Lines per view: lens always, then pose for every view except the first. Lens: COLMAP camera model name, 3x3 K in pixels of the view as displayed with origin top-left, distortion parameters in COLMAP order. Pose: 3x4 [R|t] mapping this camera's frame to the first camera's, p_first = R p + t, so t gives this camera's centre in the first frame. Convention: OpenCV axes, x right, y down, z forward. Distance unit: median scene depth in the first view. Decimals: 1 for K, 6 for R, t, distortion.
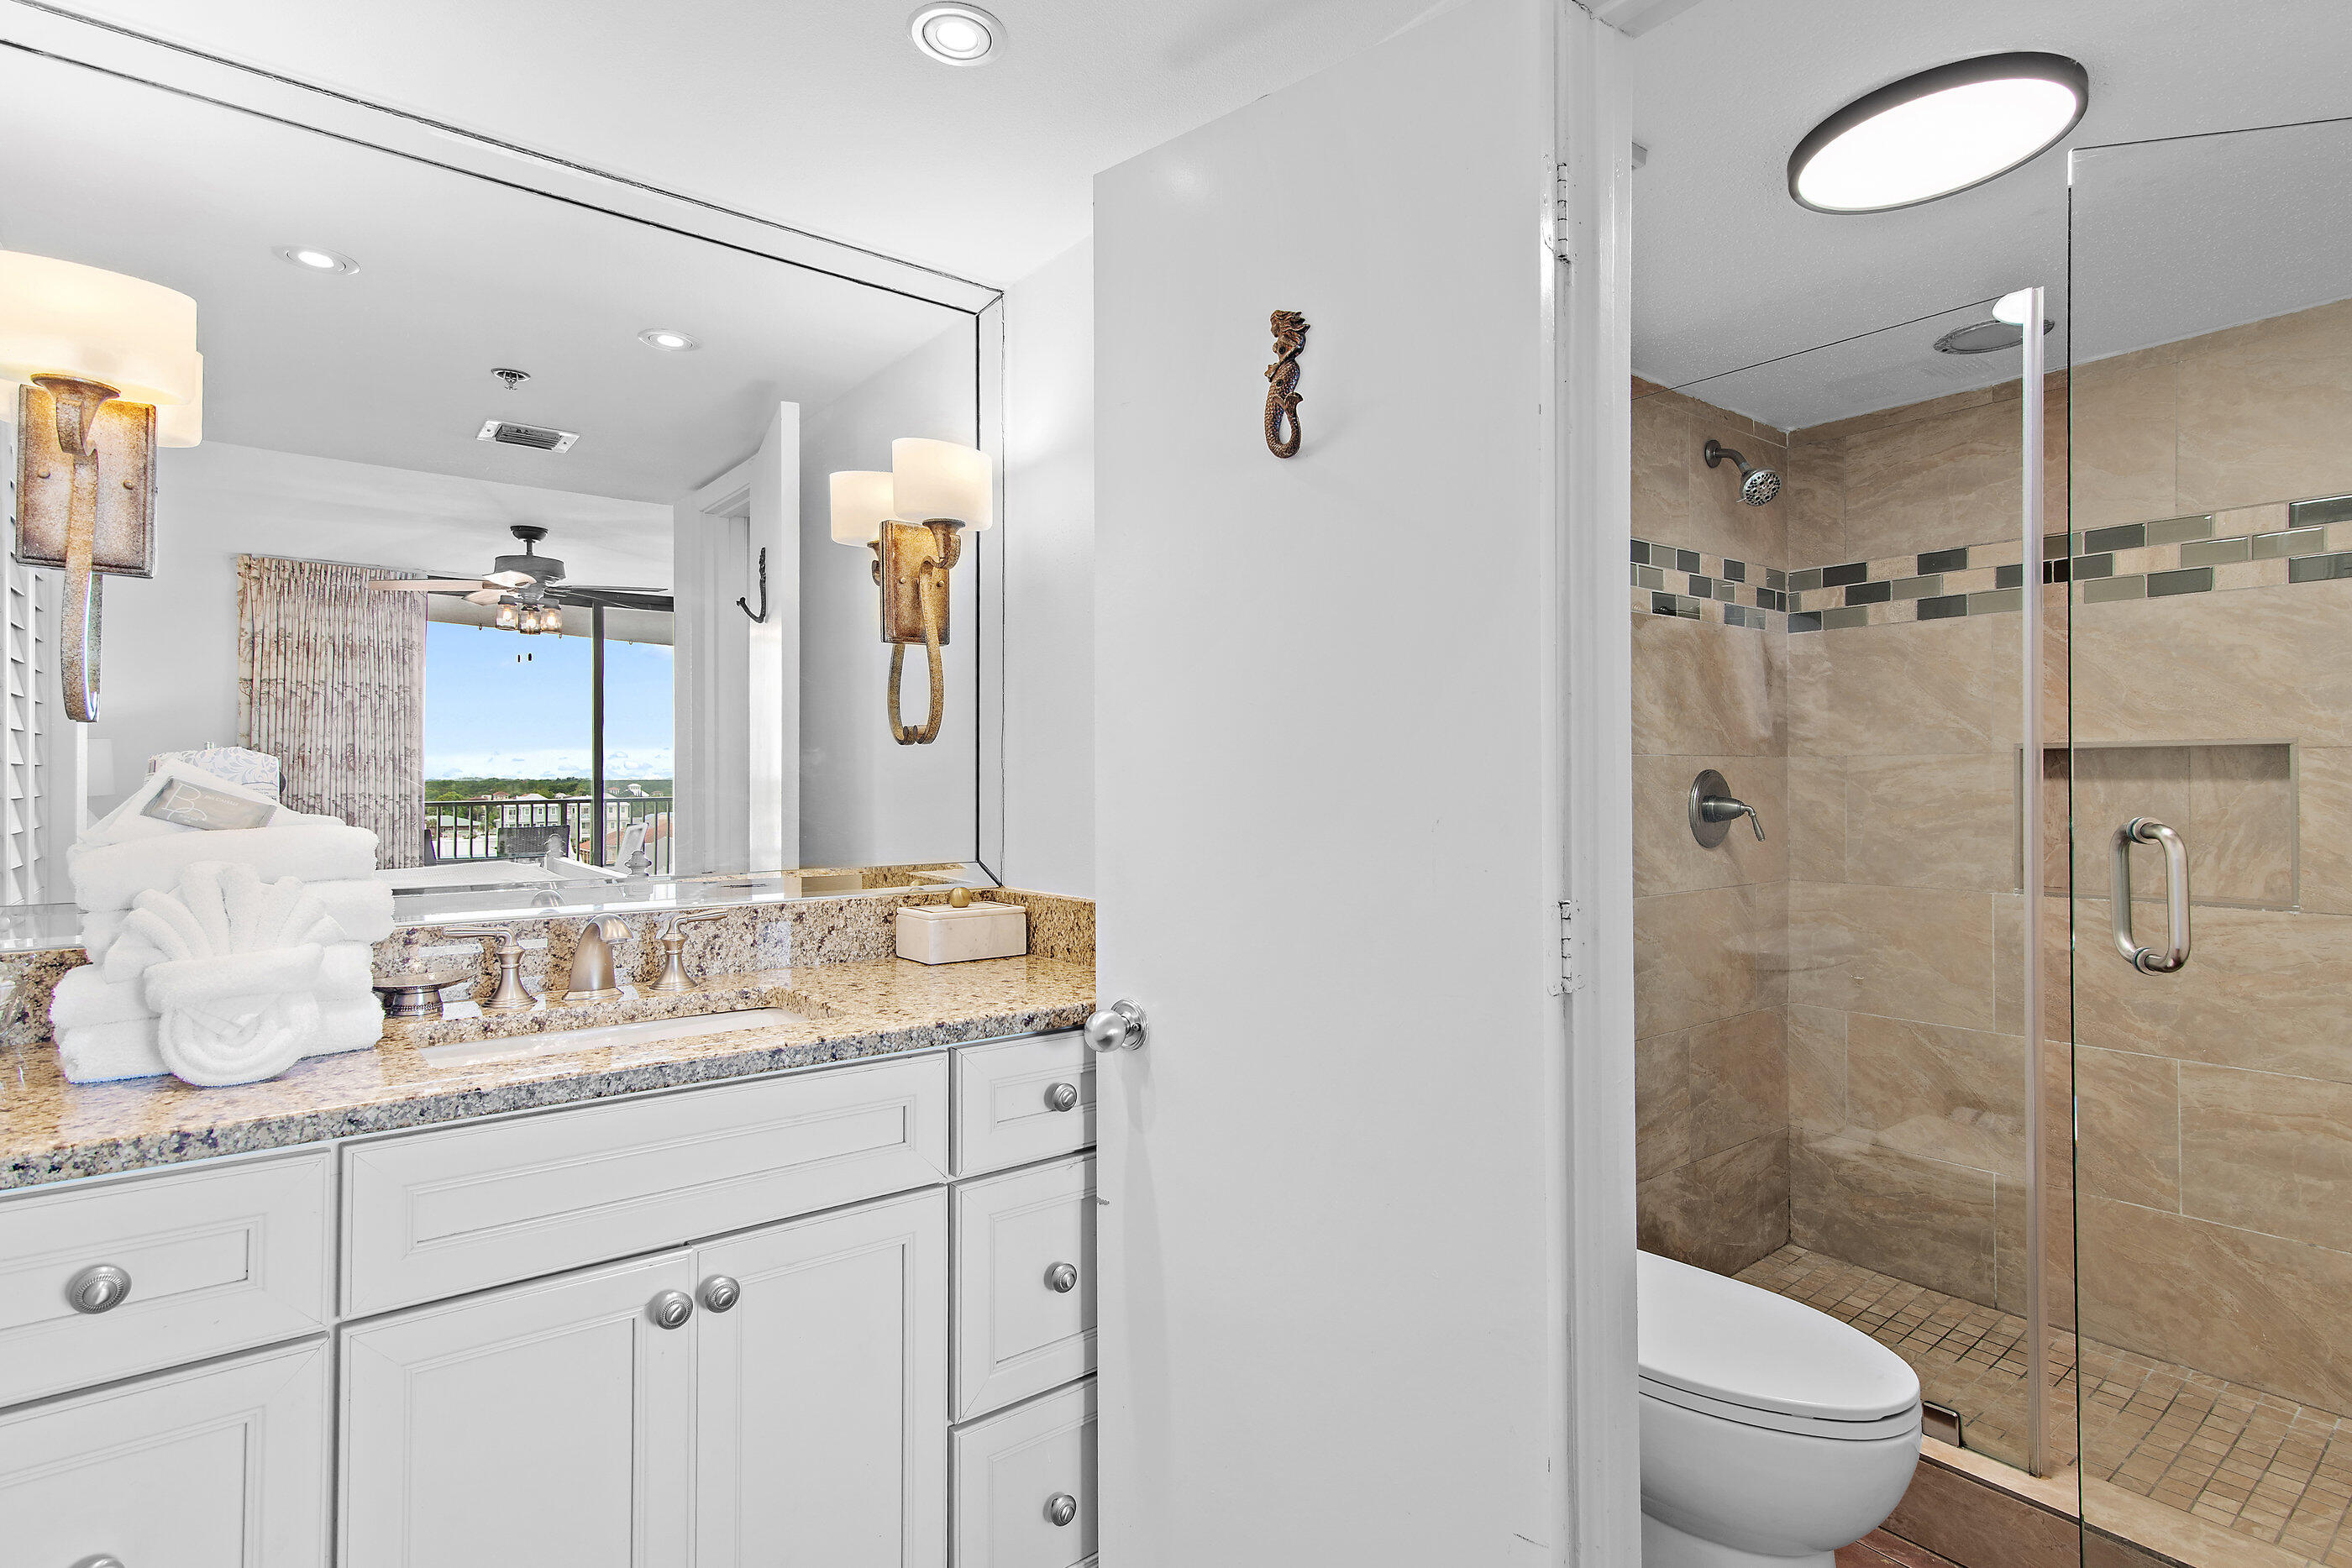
lens RADIAL K [[1186.8, 0, 1194.0], [0, 1186.8, 779.9], [0, 0, 1]] dist [0.013497, 0.002835]
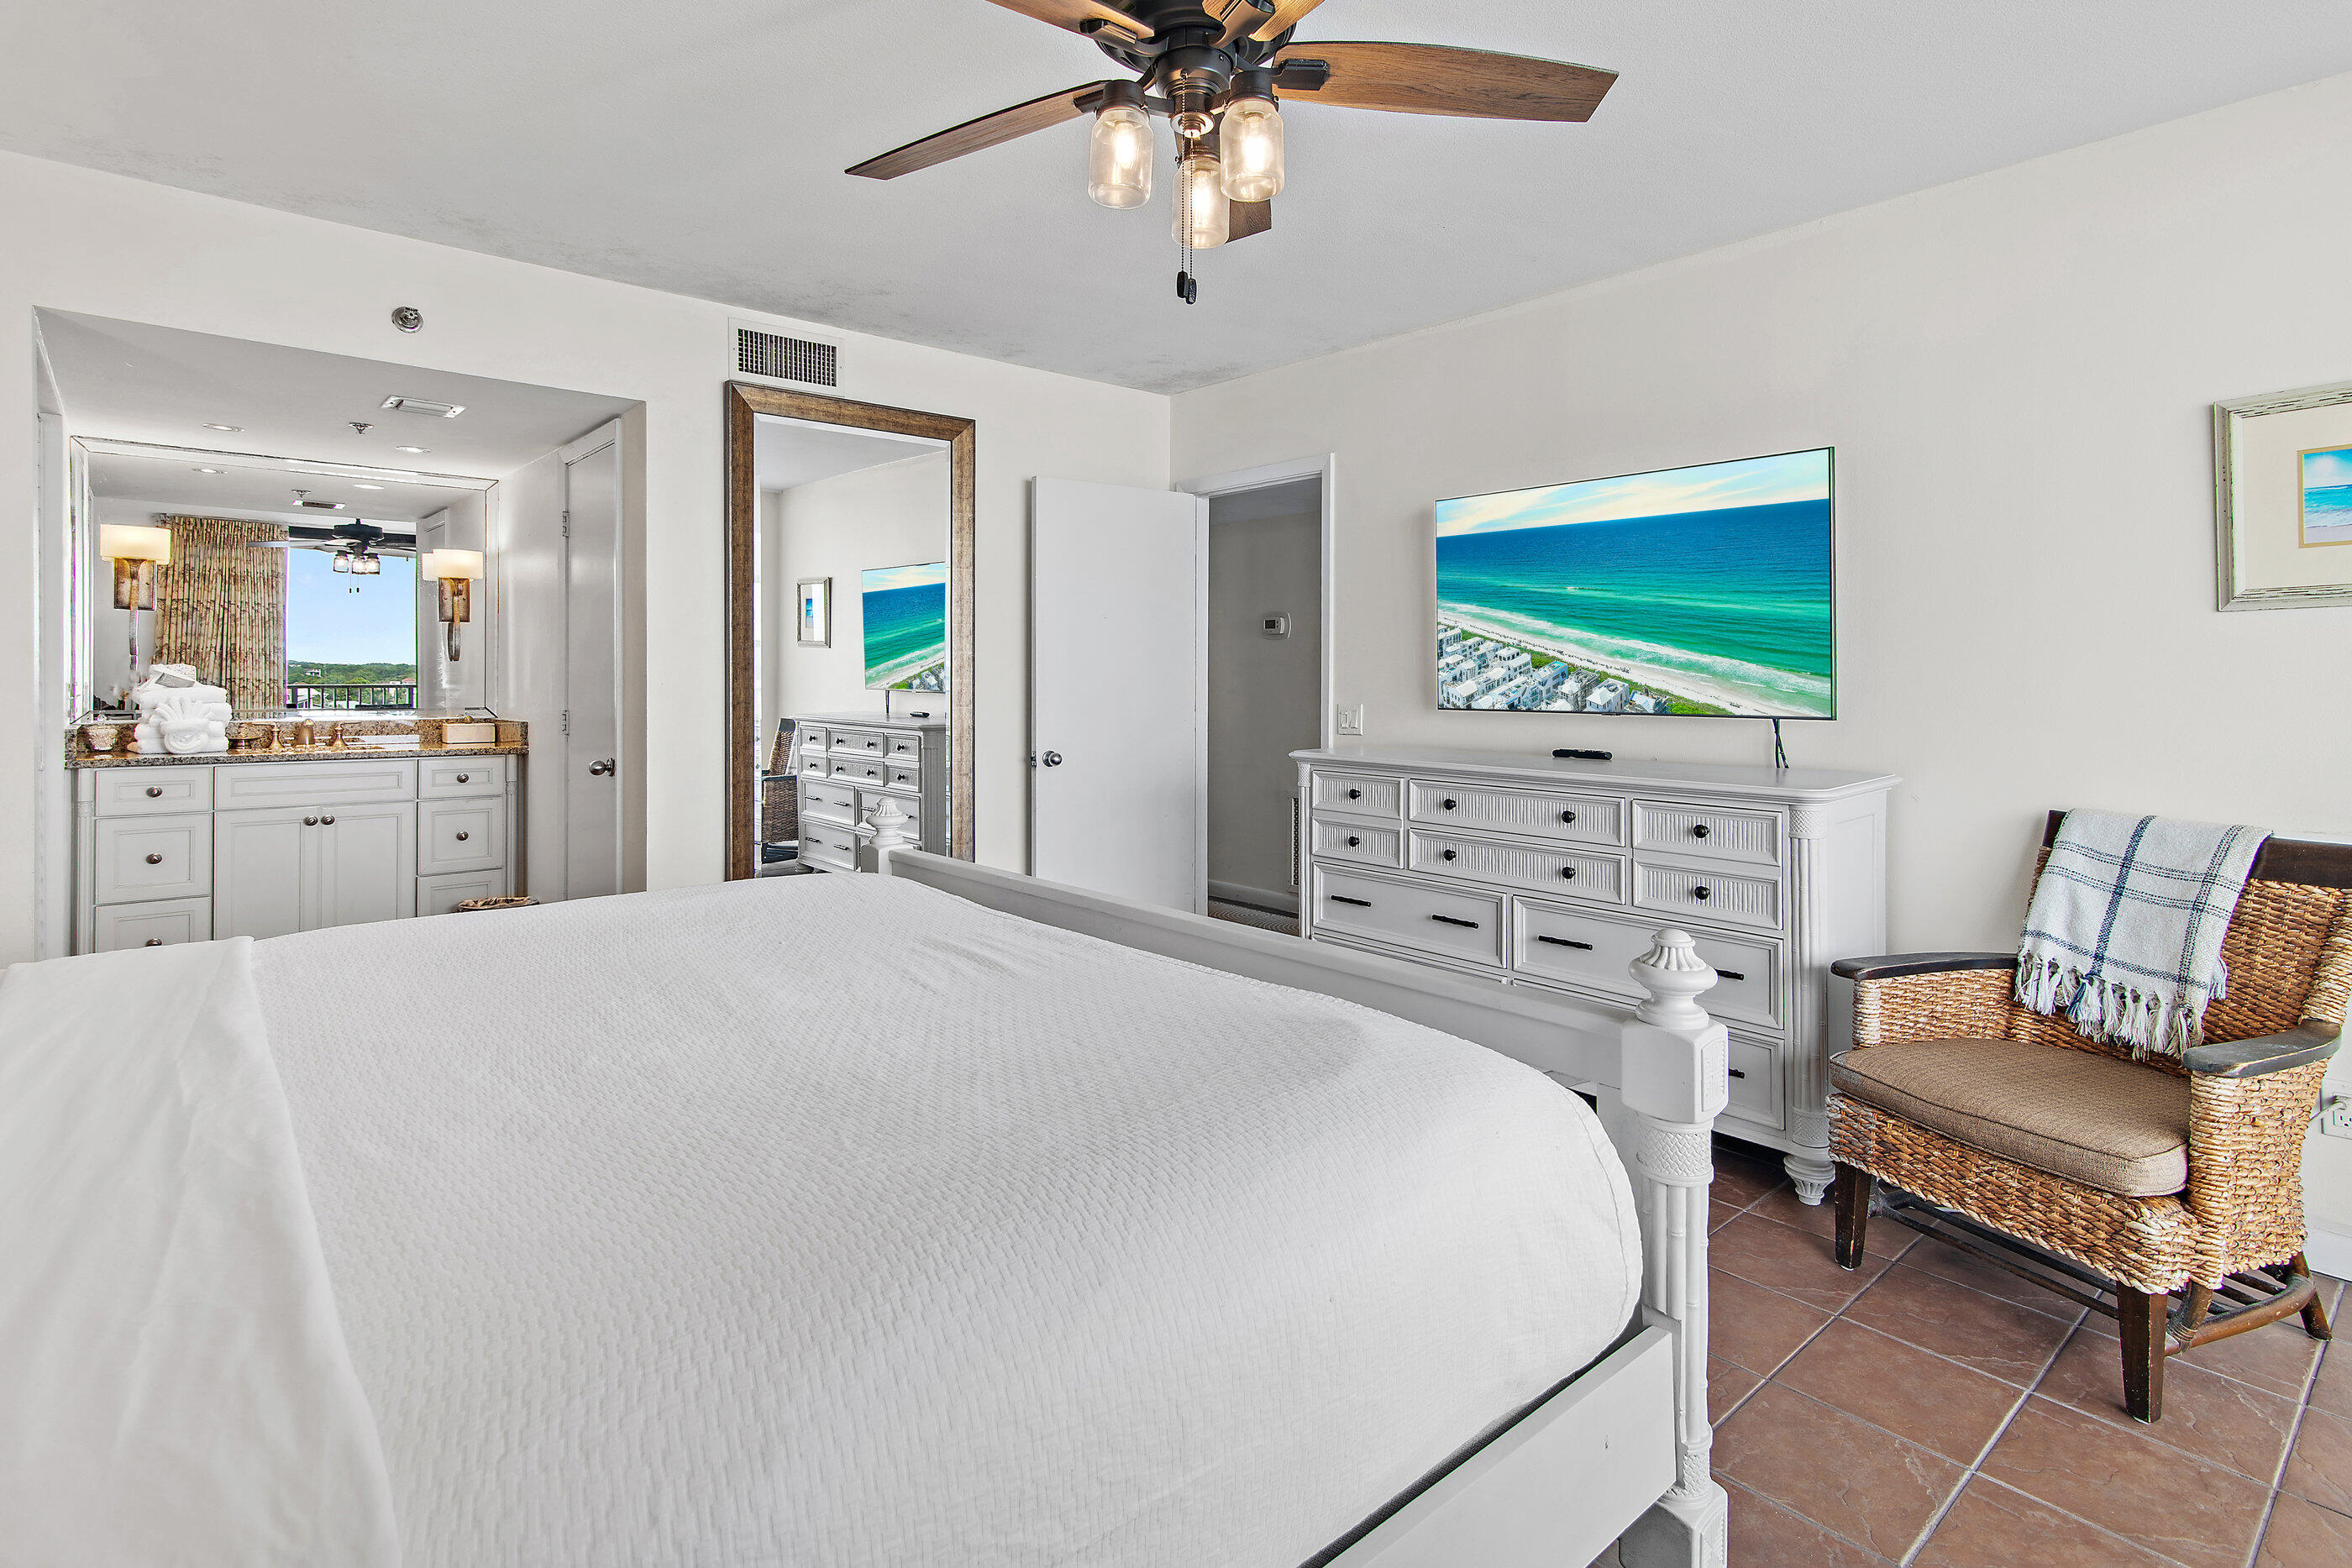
lens RADIAL K [[1186.8, 0, 1197.6], [0, 1186.8, 700.4], [0, 0, 1]] dist [0.013497, 0.002835]
pose [[0.998478, 0.011771, 0.053890, 0.383058], [-0.013032, 0.999648, 0.023106, -0.007632], [-0.053599, -0.023773, 0.998280, -0.516663]]
